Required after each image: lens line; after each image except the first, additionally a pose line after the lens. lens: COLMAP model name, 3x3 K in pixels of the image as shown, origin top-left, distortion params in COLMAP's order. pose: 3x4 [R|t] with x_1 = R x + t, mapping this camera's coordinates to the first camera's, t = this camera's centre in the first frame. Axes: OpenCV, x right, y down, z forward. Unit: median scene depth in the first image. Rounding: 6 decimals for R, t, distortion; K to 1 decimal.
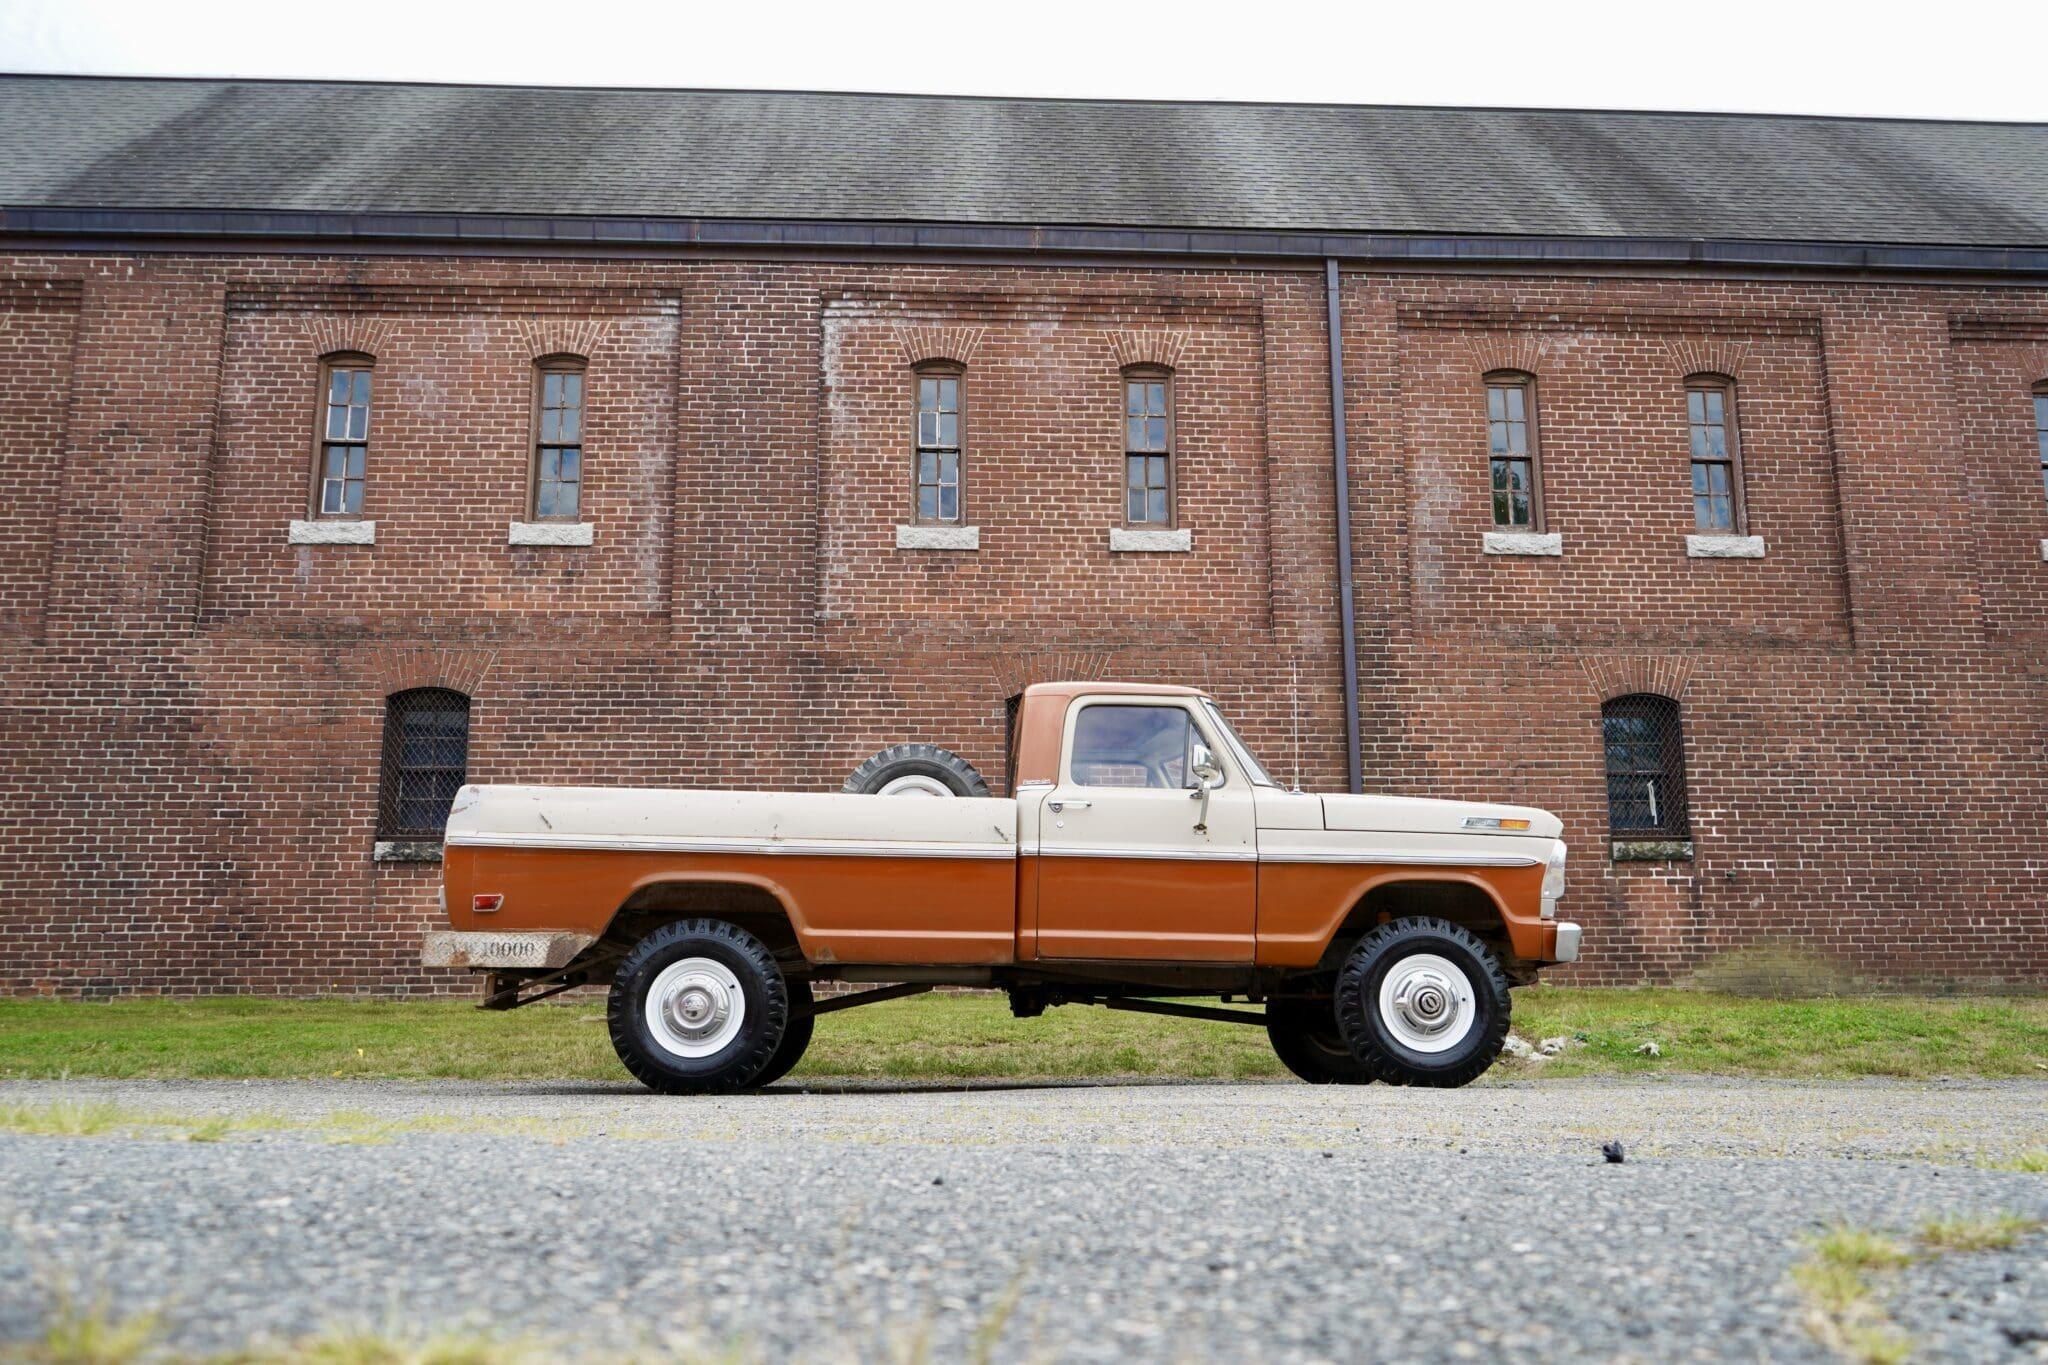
lens RADIAL K [[1651.2, 0, 1038.1], [0, 1651.2, 694.5], [0, 0, 1]] dist [-0.011145, 0.020434]
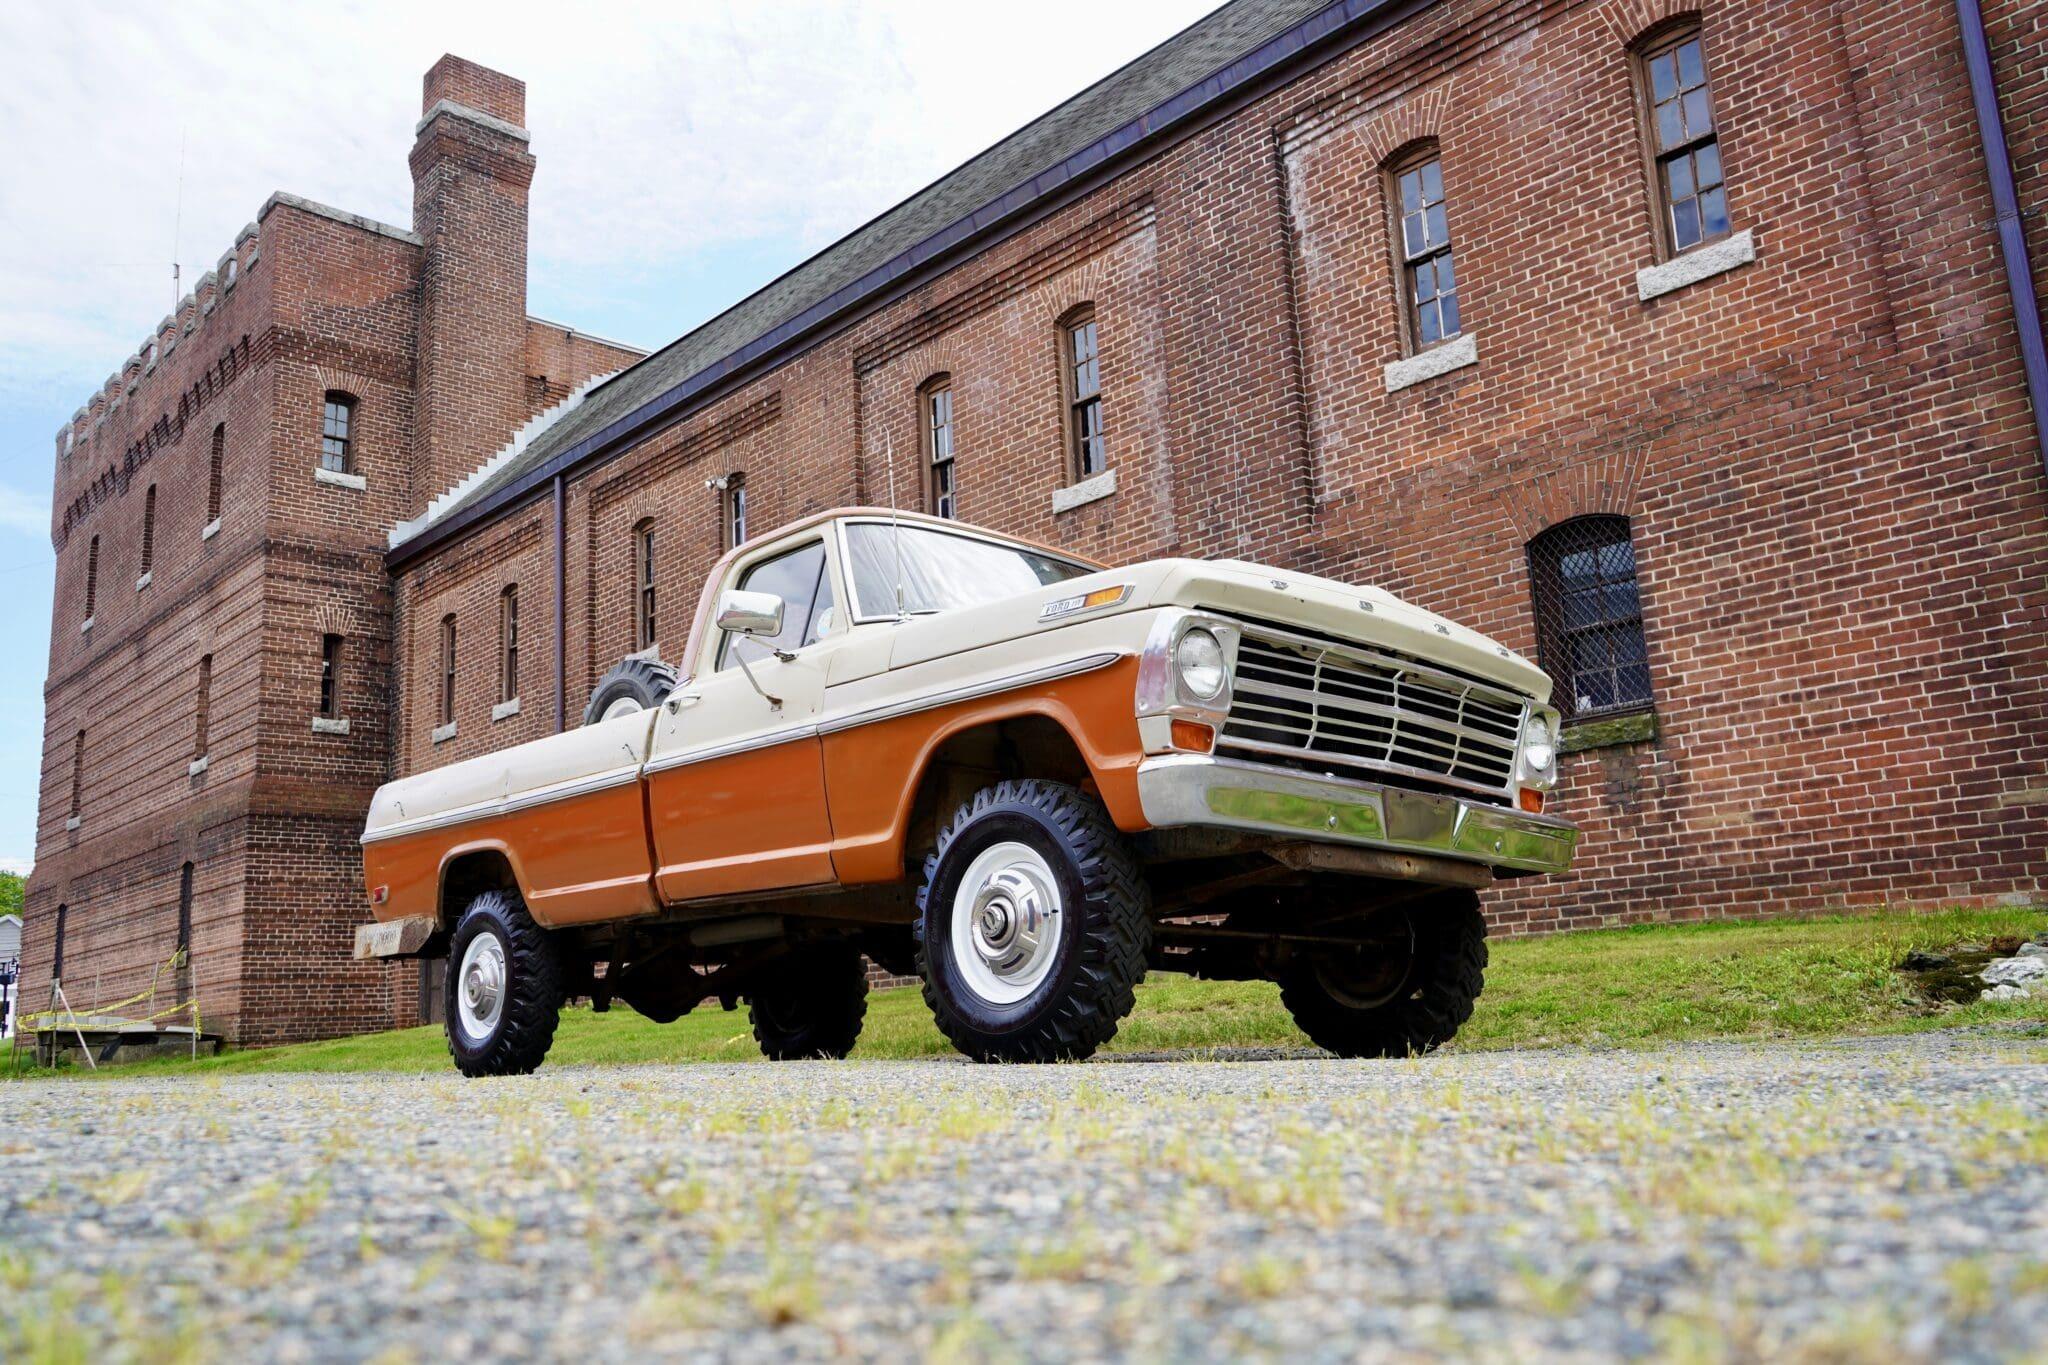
lens RADIAL K [[1653.6, 0, 1027.6], [0, 1653.6, 690.4], [0, 0, 1]] dist [-0.008572, 0.019987]
pose [[0.644560, -0.179804, -0.743111, 0.382142], [0.187506, 0.979446, -0.074348, 0.081669], [0.741205, -0.091416, 0.665025, 0.330622]]
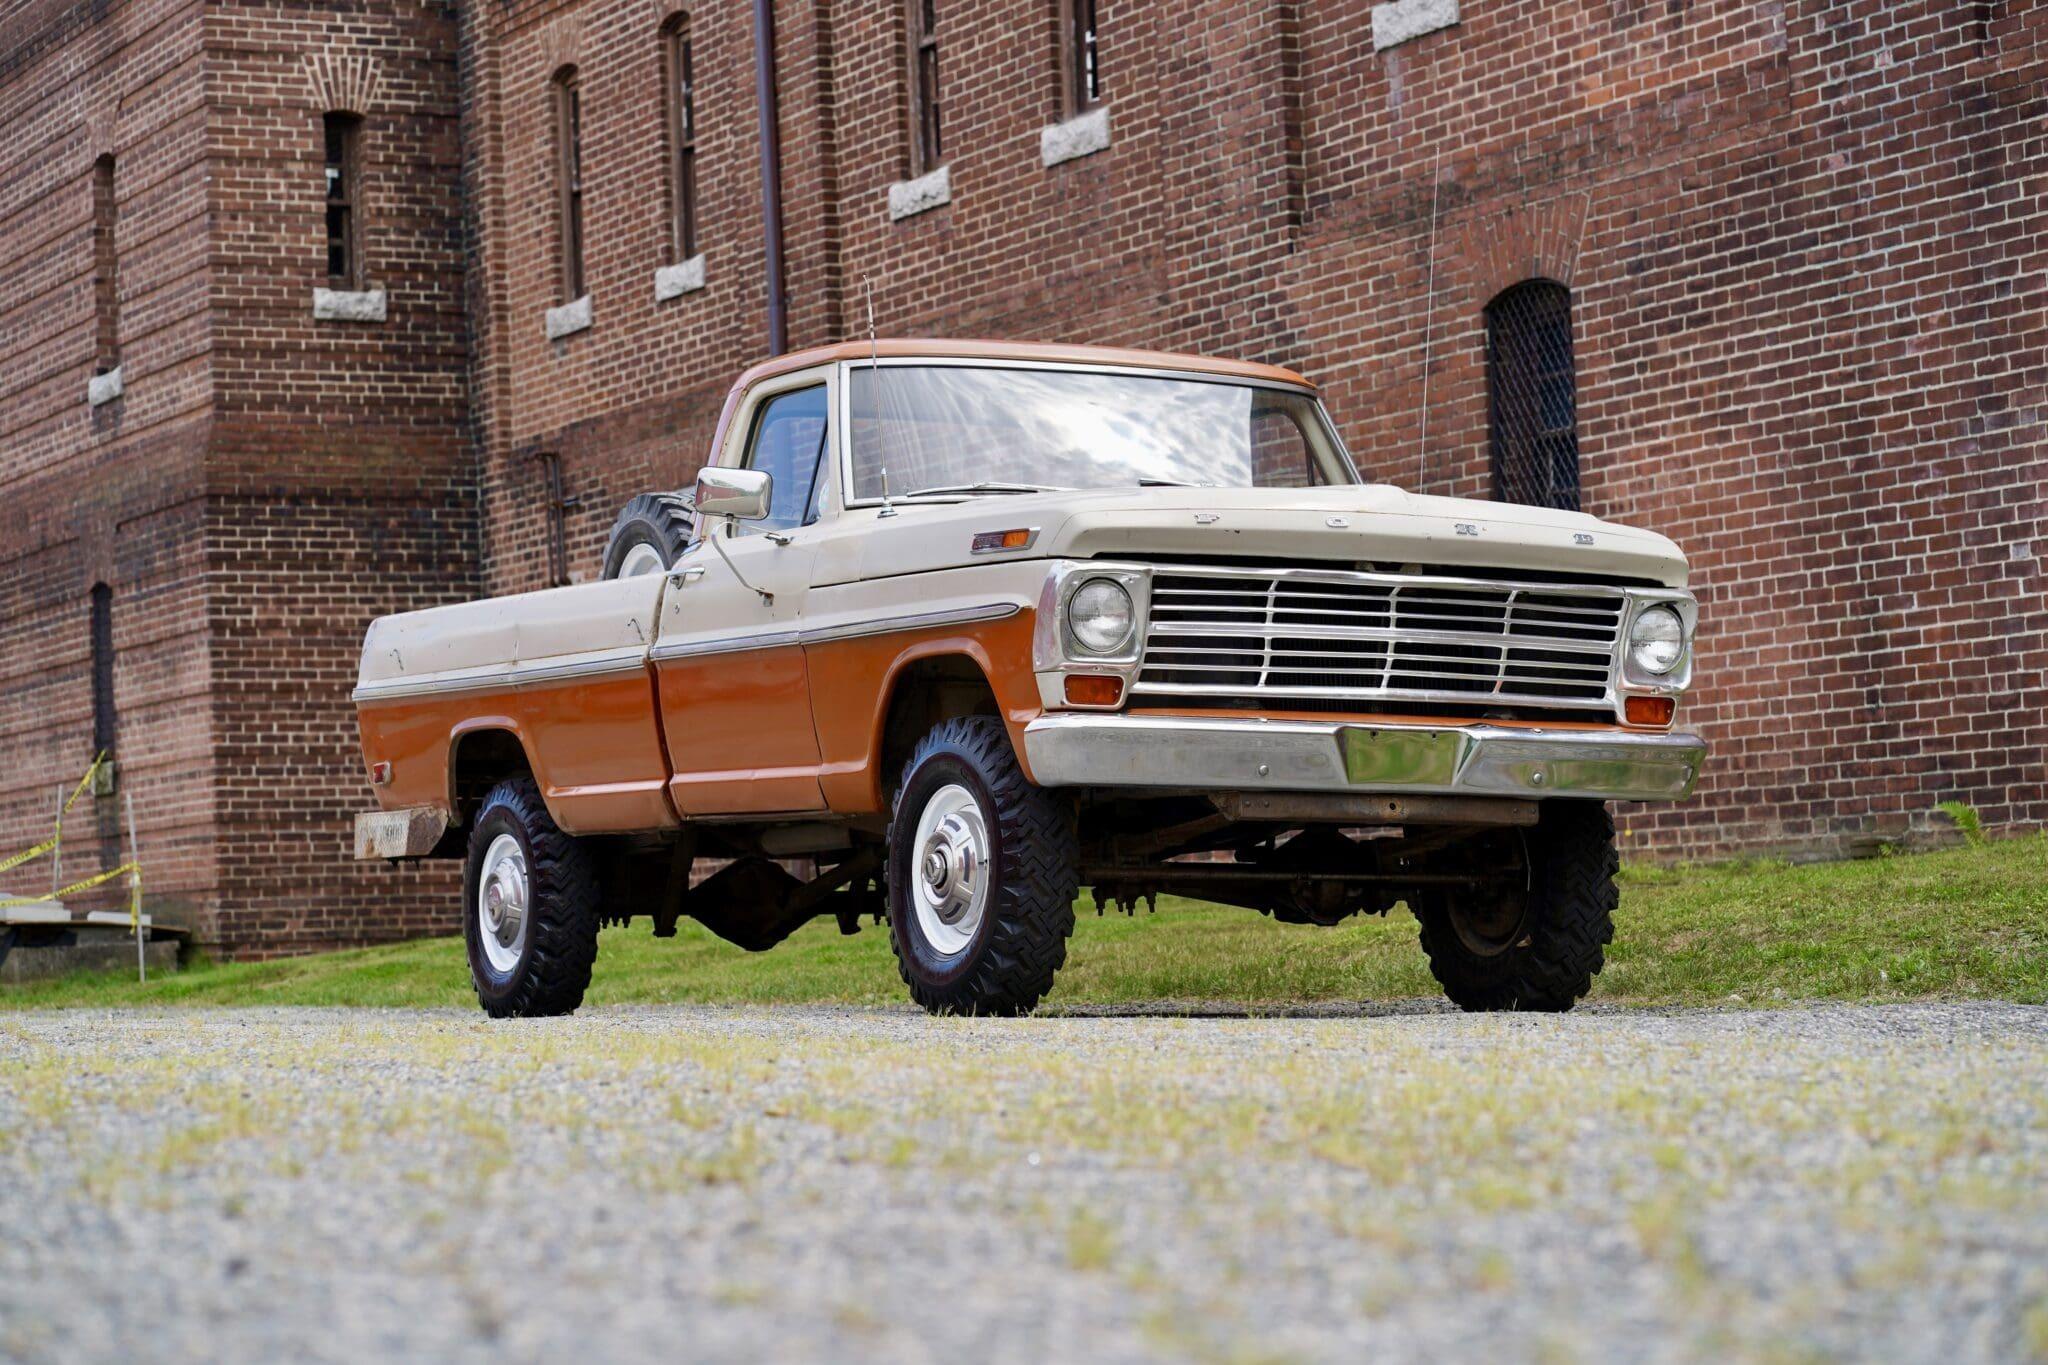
lens RADIAL K [[4953.5, 0, 1043.4], [0, 4953.5, 656.9], [0, 0, 1]] dist [0.001650, 0.000000]
pose [[0.414612, -0.065876, -0.907611, 0.979132], [0.205127, 0.978472, 0.022686, 0.045072], [0.886578, -0.195581, 0.419199, 0.175328]]
